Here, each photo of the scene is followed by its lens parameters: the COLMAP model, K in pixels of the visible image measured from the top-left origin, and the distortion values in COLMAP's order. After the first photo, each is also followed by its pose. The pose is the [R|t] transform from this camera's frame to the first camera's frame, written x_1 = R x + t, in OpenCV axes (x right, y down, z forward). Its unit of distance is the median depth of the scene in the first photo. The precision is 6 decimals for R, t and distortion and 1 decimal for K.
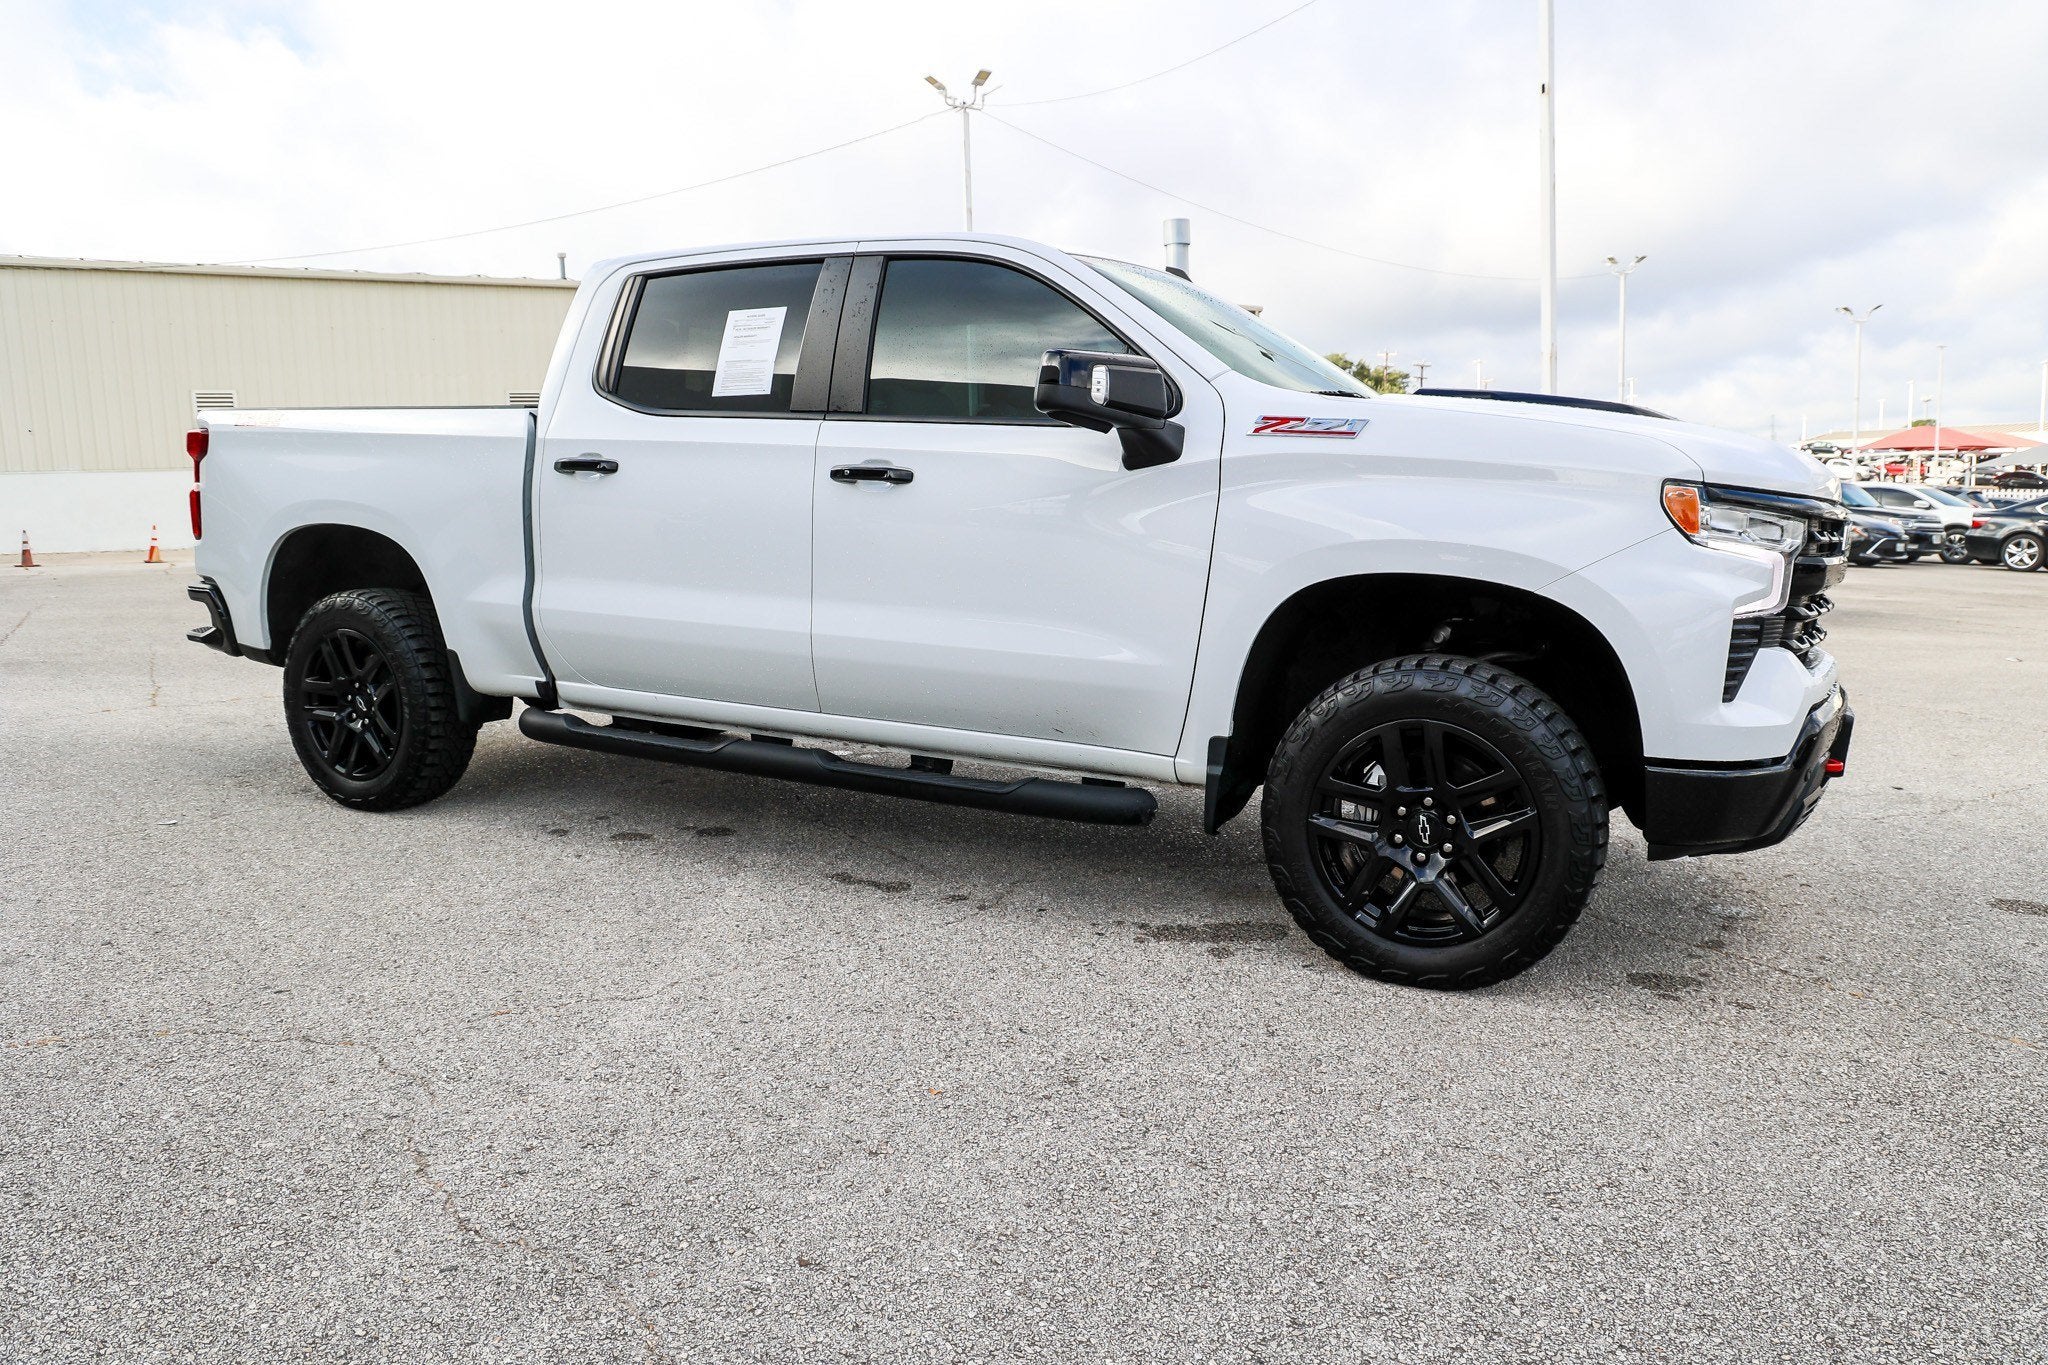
lens RADIAL K [[1404.2, 0, 1031.1], [0, 1404.2, 682.4], [0, 0, 1]] dist [-0.090885, 0.062377]
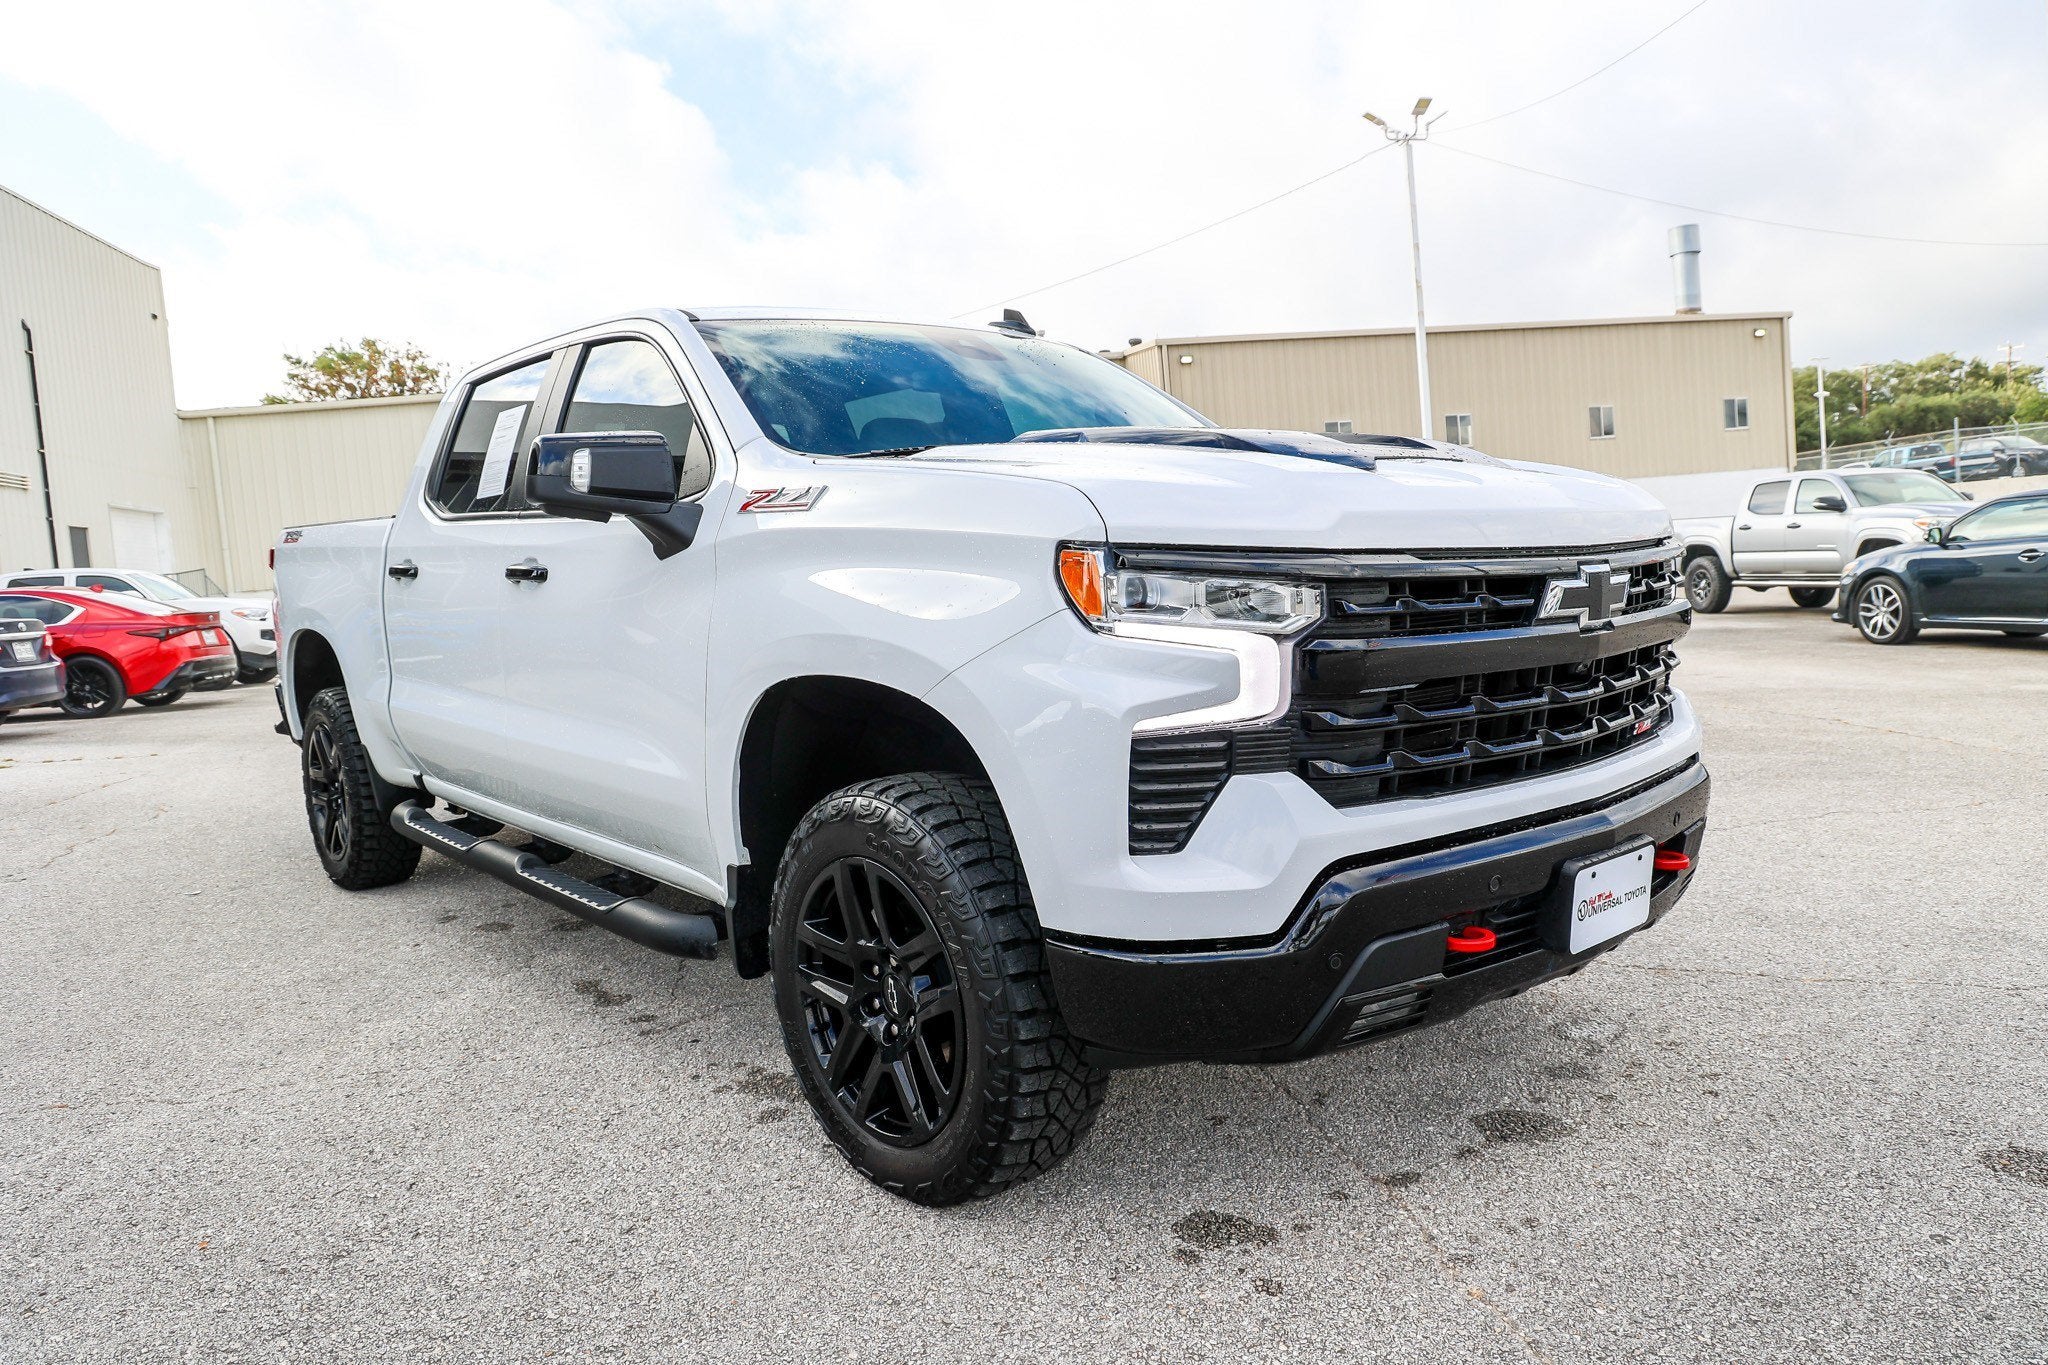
lens RADIAL K [[1404.2, 0, 1031.1], [0, 1404.2, 682.4], [0, 0, 1]] dist [-0.090885, 0.062377]
pose [[0.921581, -0.016532, -0.387834, 0.660910], [0.002041, 0.999285, -0.037747, -0.041888], [0.388181, 0.033996, 0.920956, 0.291458]]
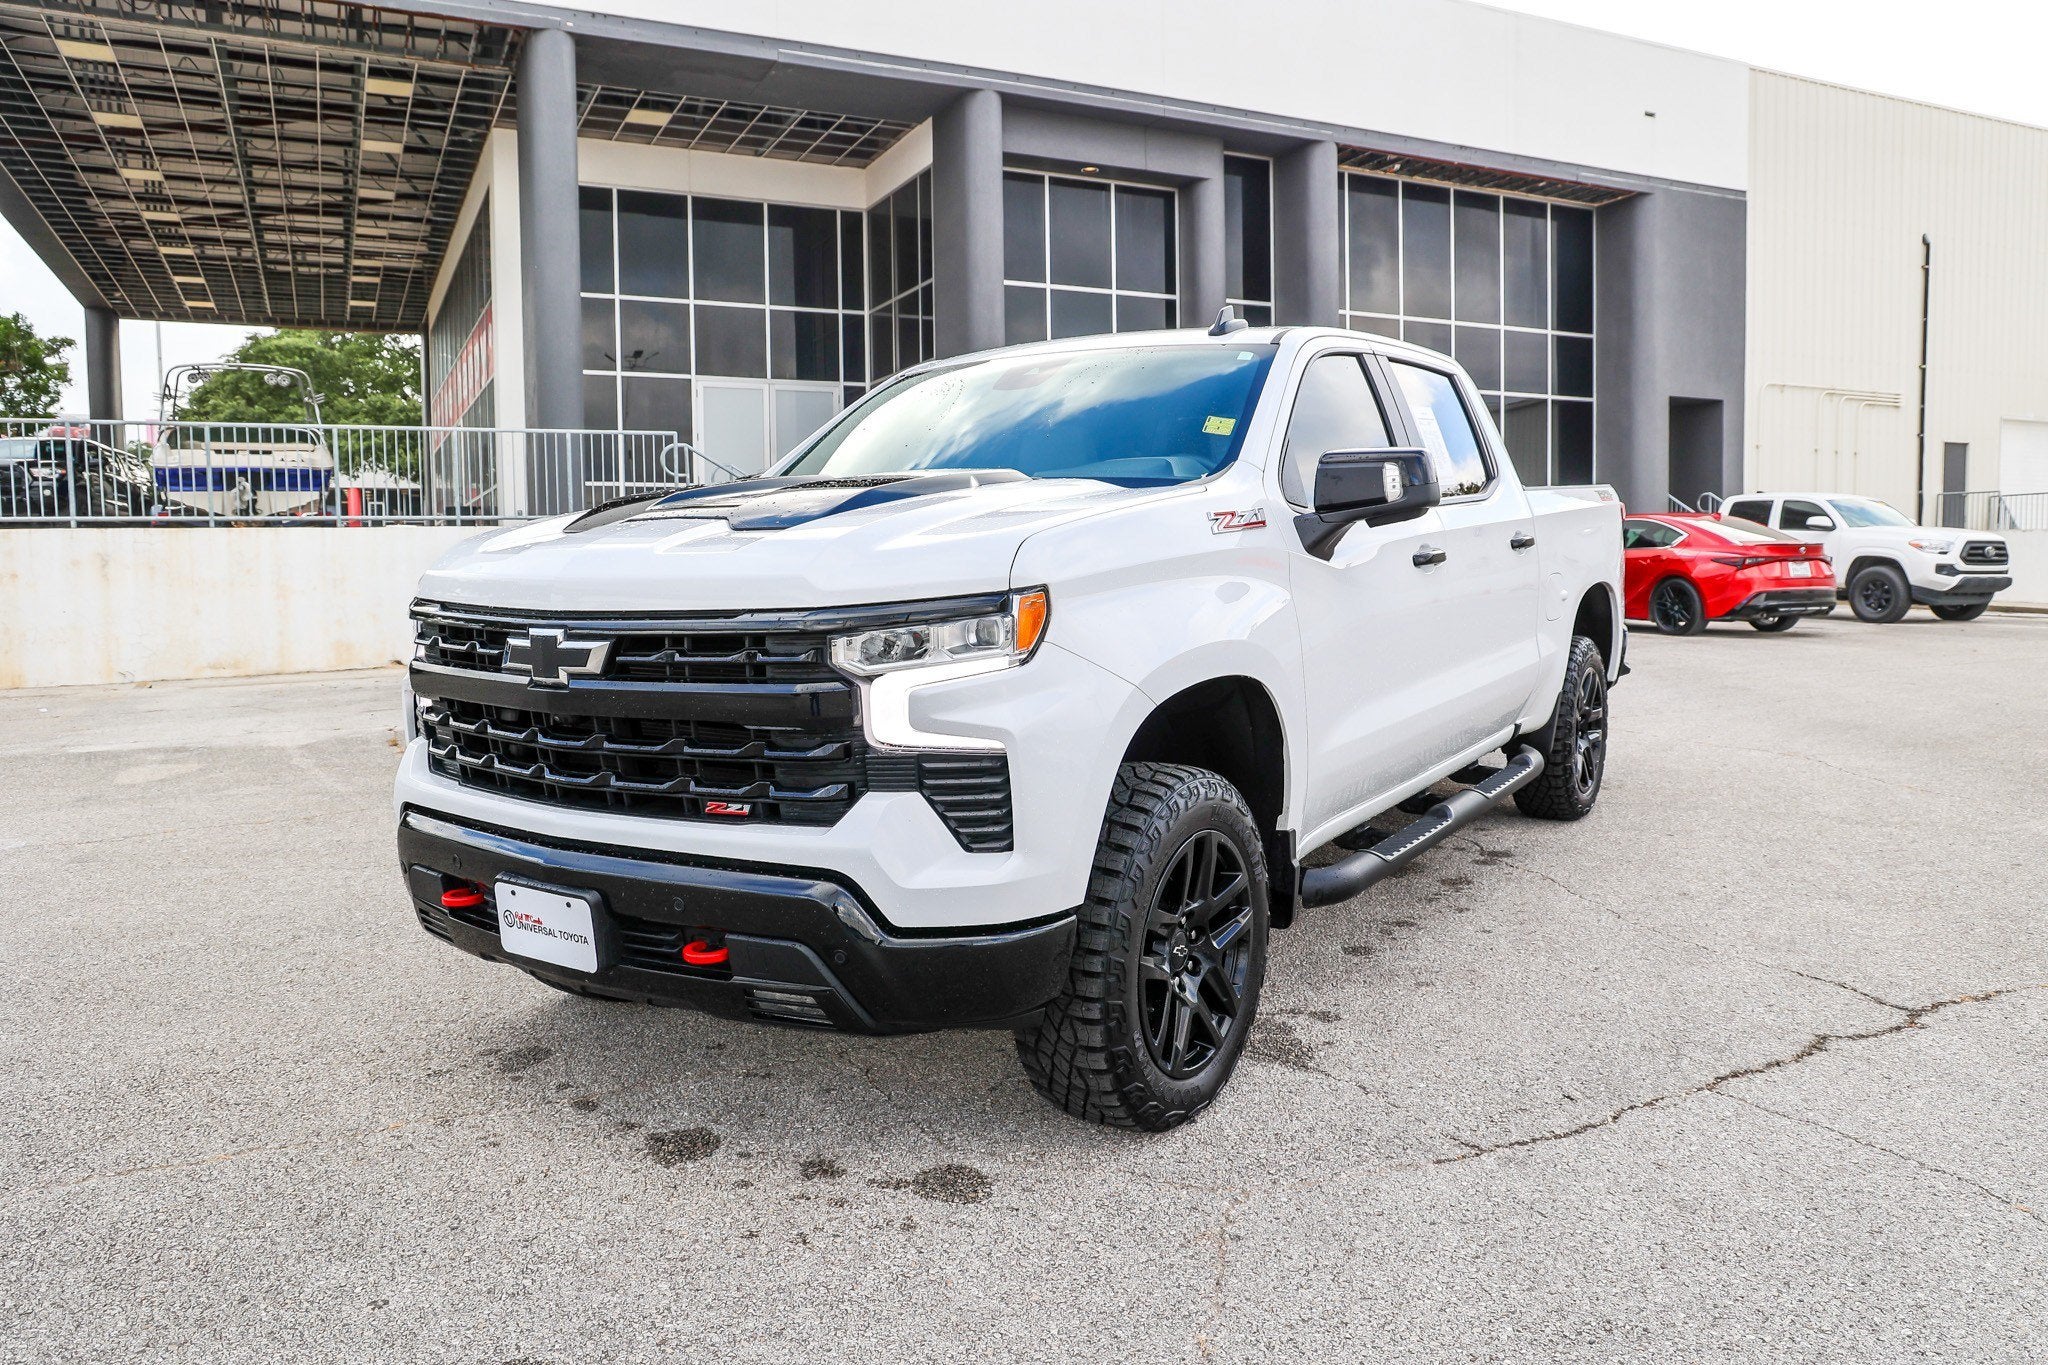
lens RADIAL K [[1473.7, 0, 1024.0], [0, 1473.7, 682.5], [0, 0, 1]] dist [-0.081621, 0.073128]
pose [[-0.130629, 0.097626, -0.986613, 1.486080], [-0.118757, 0.986434, 0.113332, -0.234920], [0.984293, 0.131972, -0.117263, 1.487469]]
